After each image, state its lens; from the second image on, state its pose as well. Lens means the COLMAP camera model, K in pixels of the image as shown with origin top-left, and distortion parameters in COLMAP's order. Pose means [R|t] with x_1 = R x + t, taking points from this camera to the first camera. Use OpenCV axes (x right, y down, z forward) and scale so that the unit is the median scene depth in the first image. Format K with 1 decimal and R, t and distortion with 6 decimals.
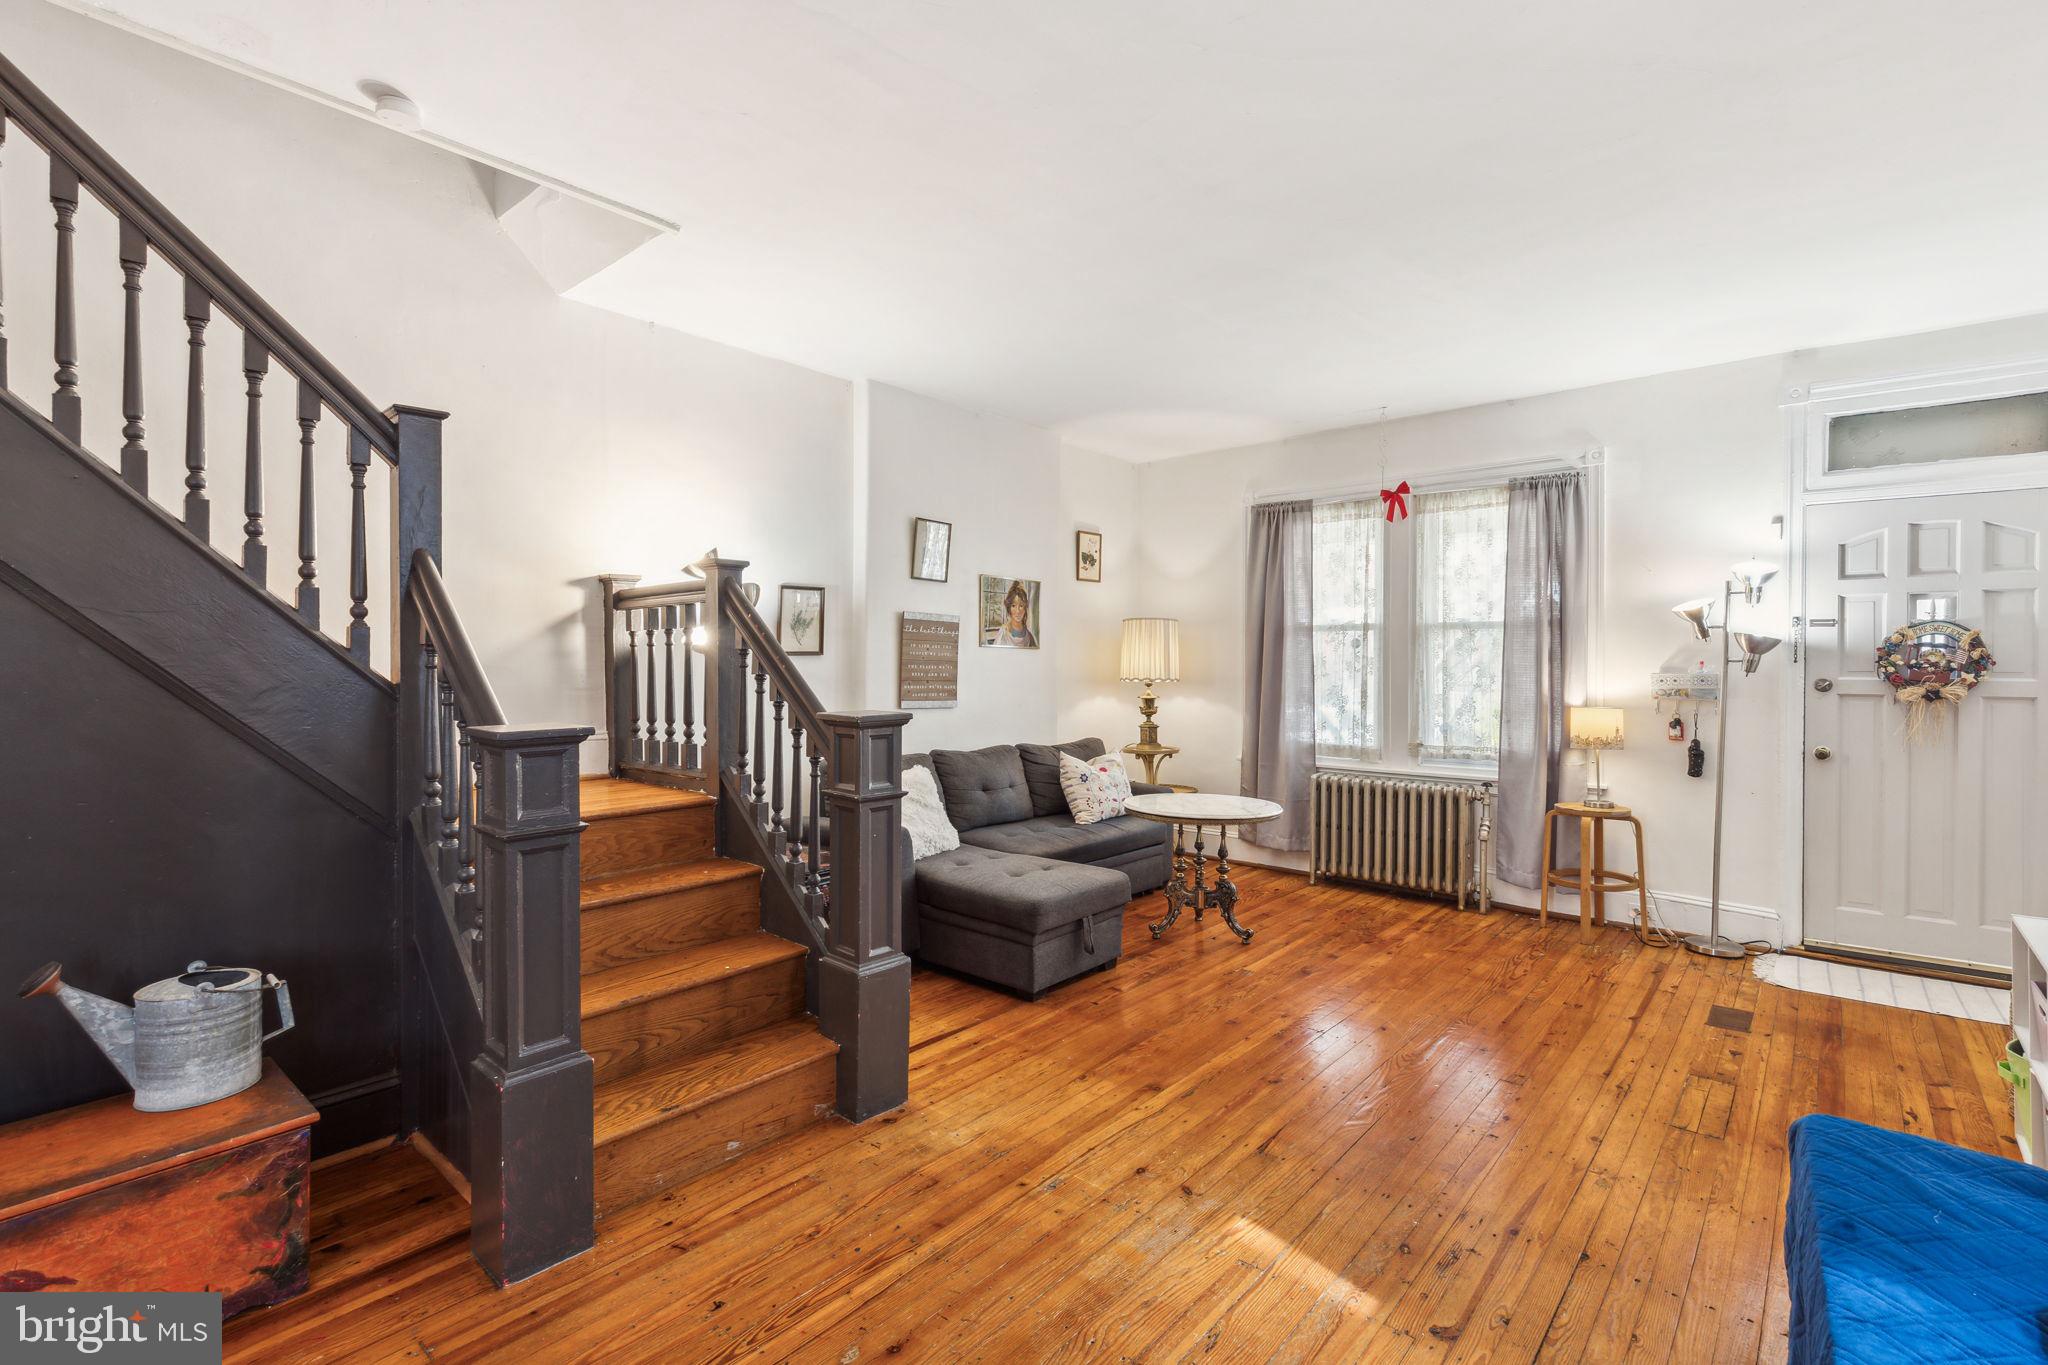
lens RADIAL K [[931.7, 0, 1029.3], [0, 931.7, 668.1], [0, 0, 1]] dist [0.007066, -0.003220]
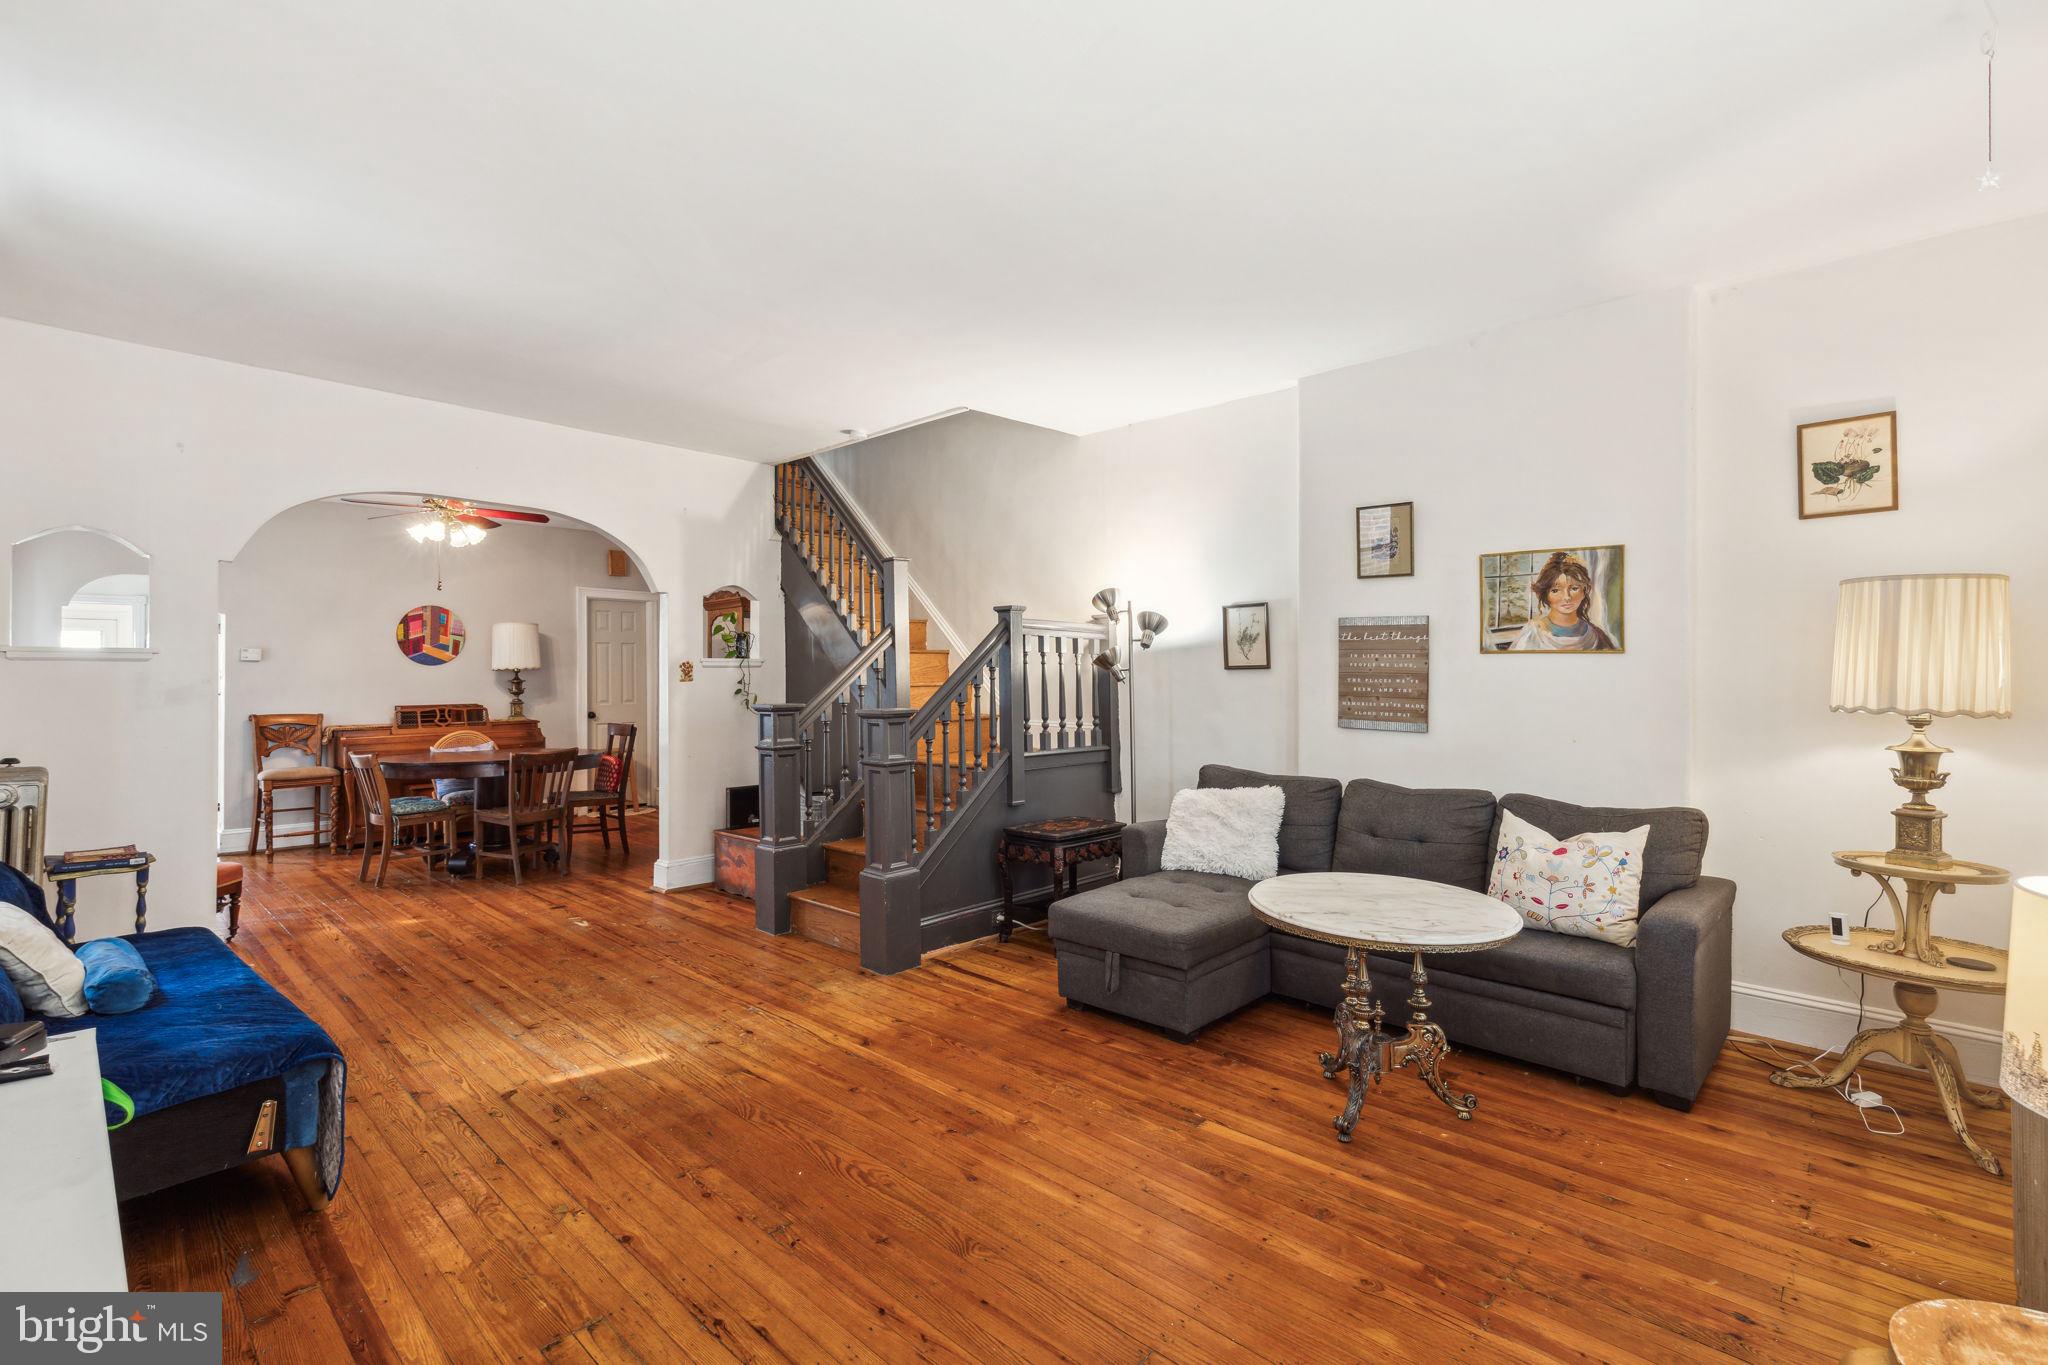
lens RADIAL K [[931.7, 0, 1037.7], [0, 931.7, 687.6], [0, 0, 1]] dist [0.007066, -0.003220]
pose [[-0.038921, 0.009744, -0.999195, 0.815442], [-0.003669, 0.999944, 0.009894, -0.002717], [0.999236, 0.004051, -0.038883, 0.799258]]
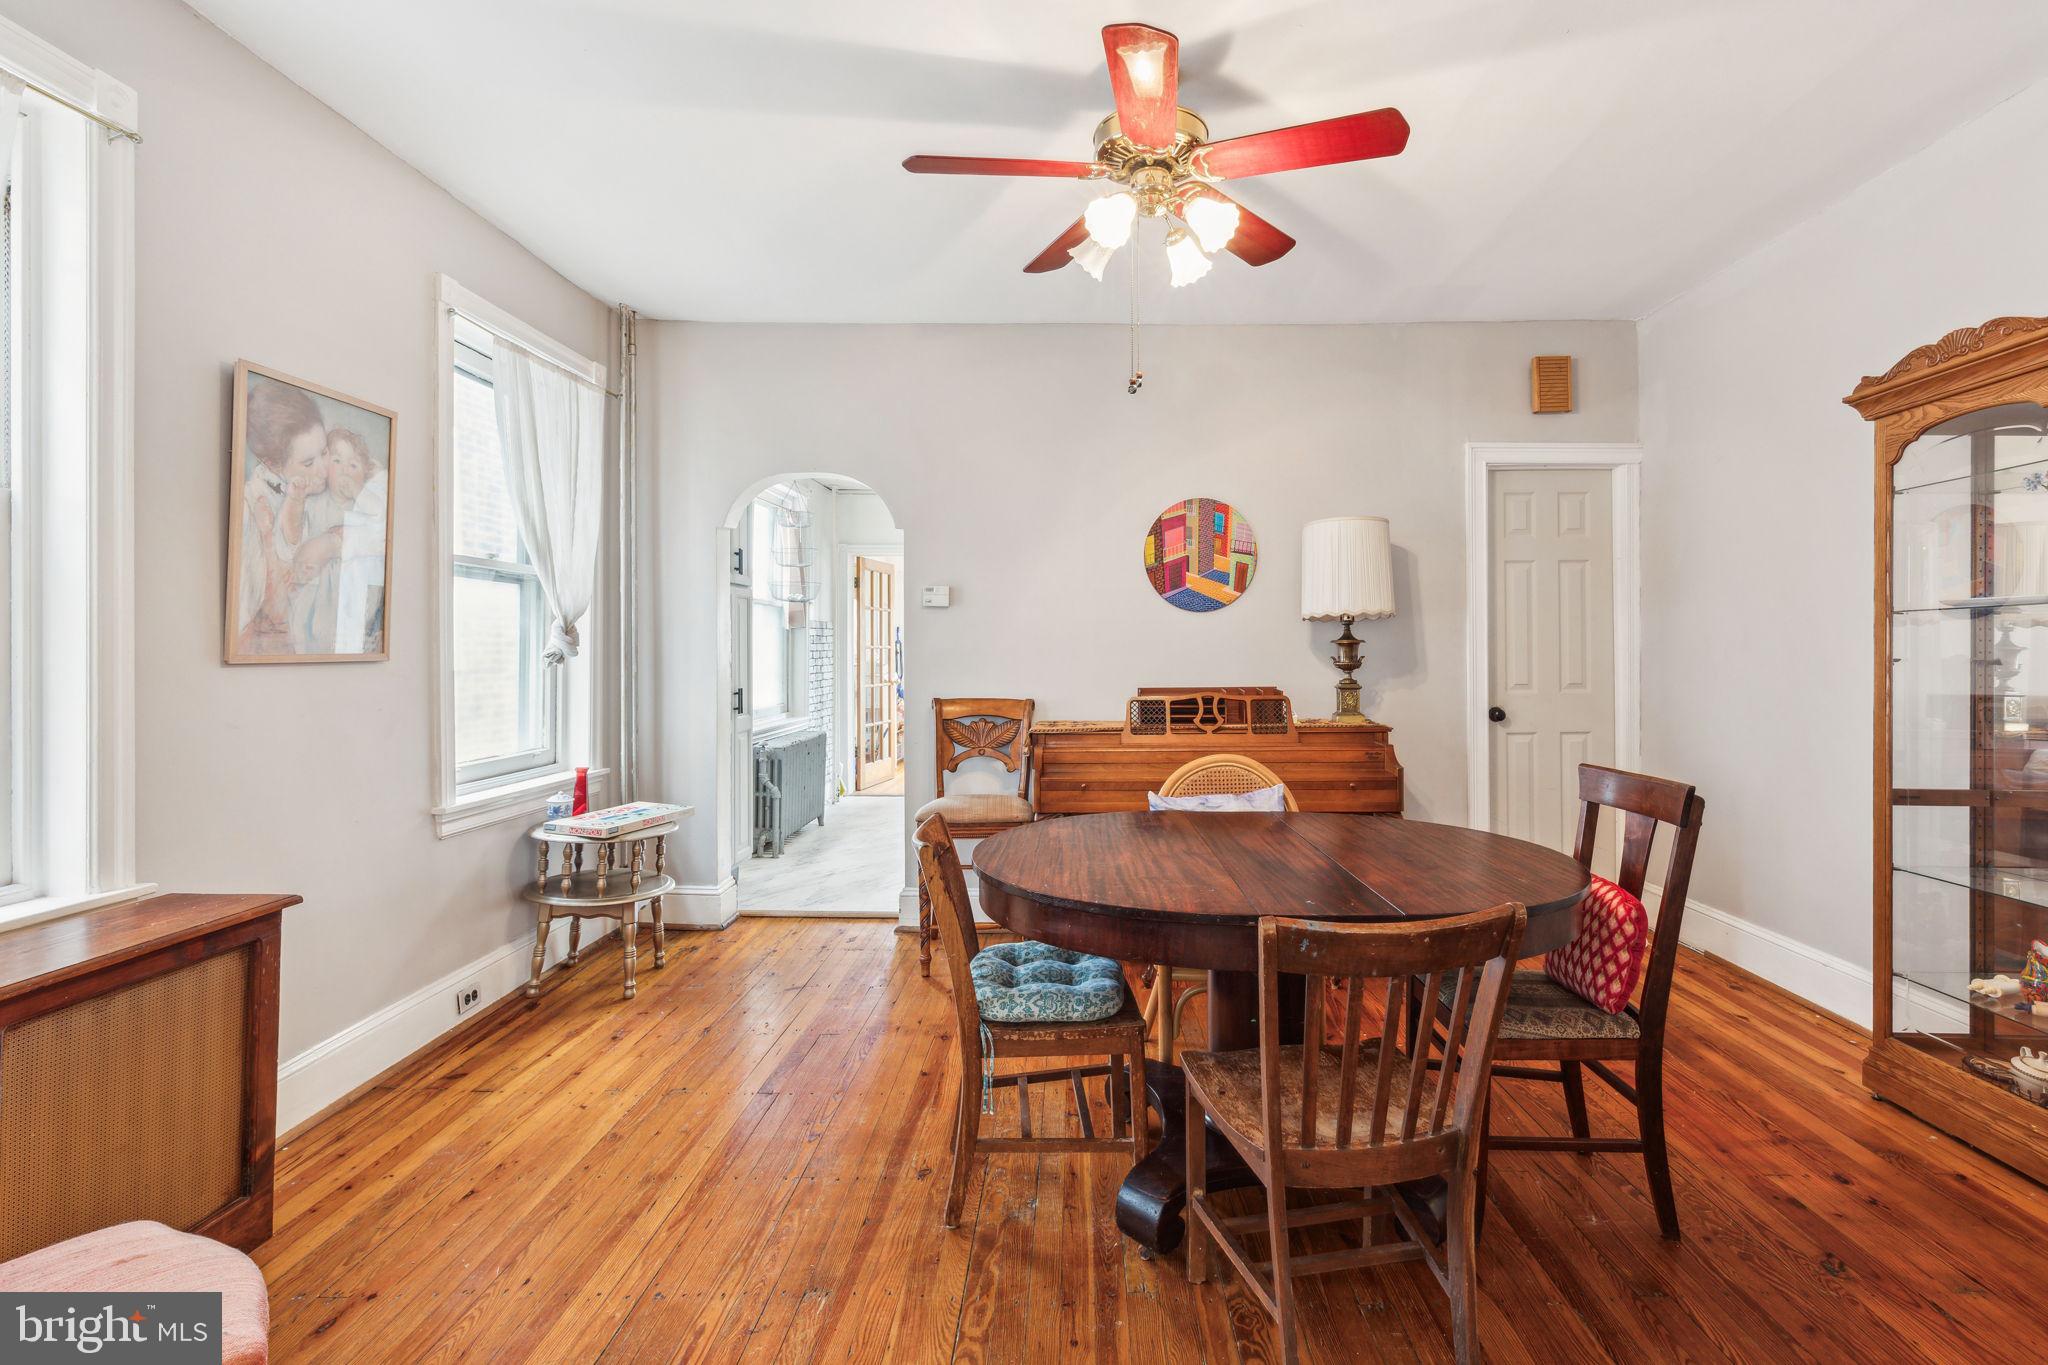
lens RADIAL K [[931.7, 0, 1053.2], [0, 931.7, 634.4], [0, 0, 1]] dist [0.007066, -0.003220]
pose [[-0.769004, -0.011367, -0.639142, -0.184320], [-0.002918, 0.999894, -0.014273, 0.012951], [0.639237, -0.009111, -0.768956, 0.213609]]
